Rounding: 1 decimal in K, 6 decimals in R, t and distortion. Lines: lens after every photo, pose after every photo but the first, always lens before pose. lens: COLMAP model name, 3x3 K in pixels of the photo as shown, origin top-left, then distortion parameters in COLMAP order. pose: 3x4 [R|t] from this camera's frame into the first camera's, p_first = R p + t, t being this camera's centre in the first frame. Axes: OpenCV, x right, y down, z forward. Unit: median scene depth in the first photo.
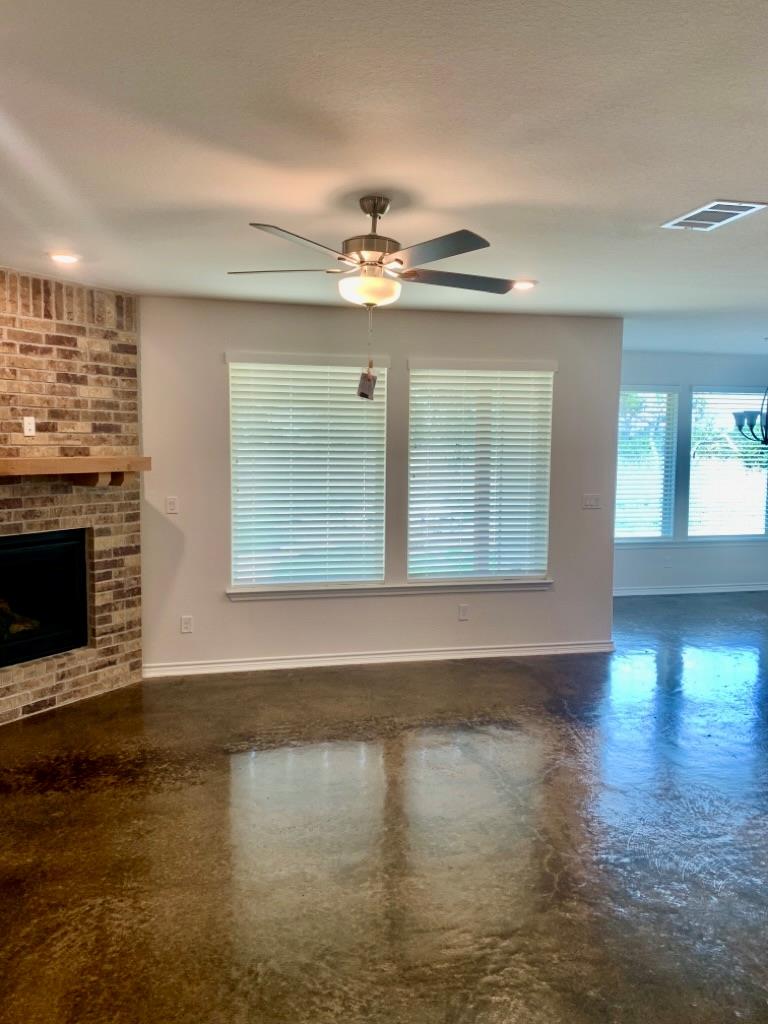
lens RADIAL K [[777.4, 0, 393.2], [0, 777.4, 488.1], [0, 0, 1]] dist [-0.011735, -0.004324]
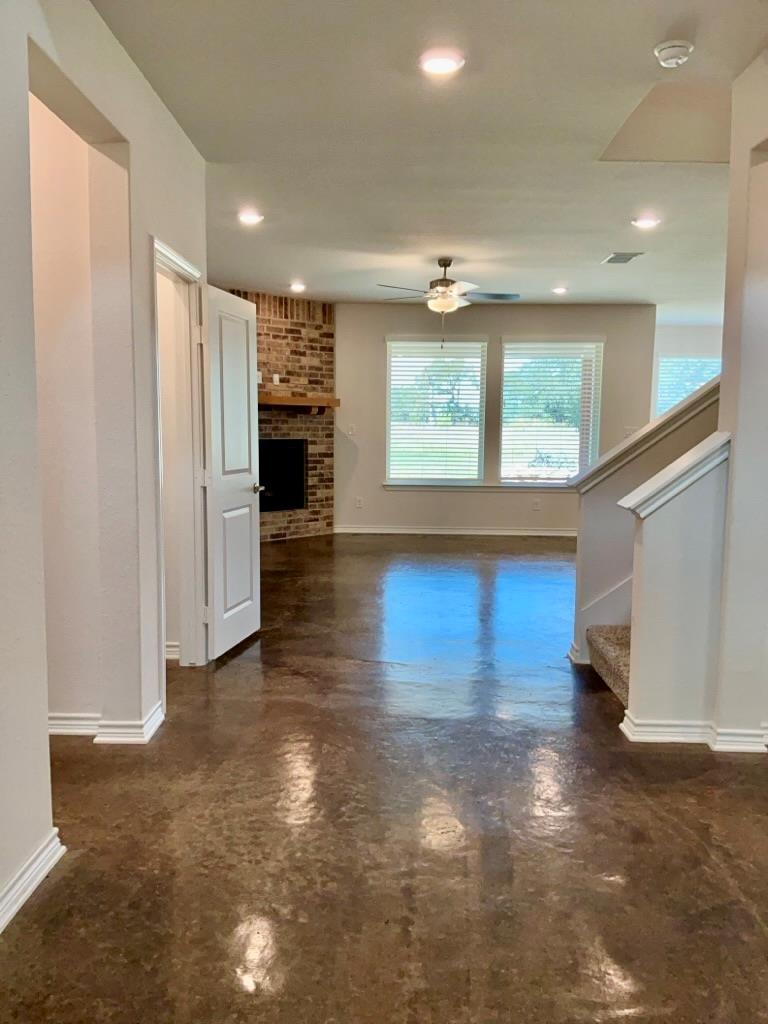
lens RADIAL K [[809.0, 0, 383.6], [0, 809.0, 513.5], [0, 0, 1]] dist [0.064612, -0.000477]
pose [[0.967801, 0.034103, -0.249397, 0.243196], [-0.021643, 0.998385, 0.052534, 0.120555], [0.250786, -0.045445, 0.966975, -0.741812]]
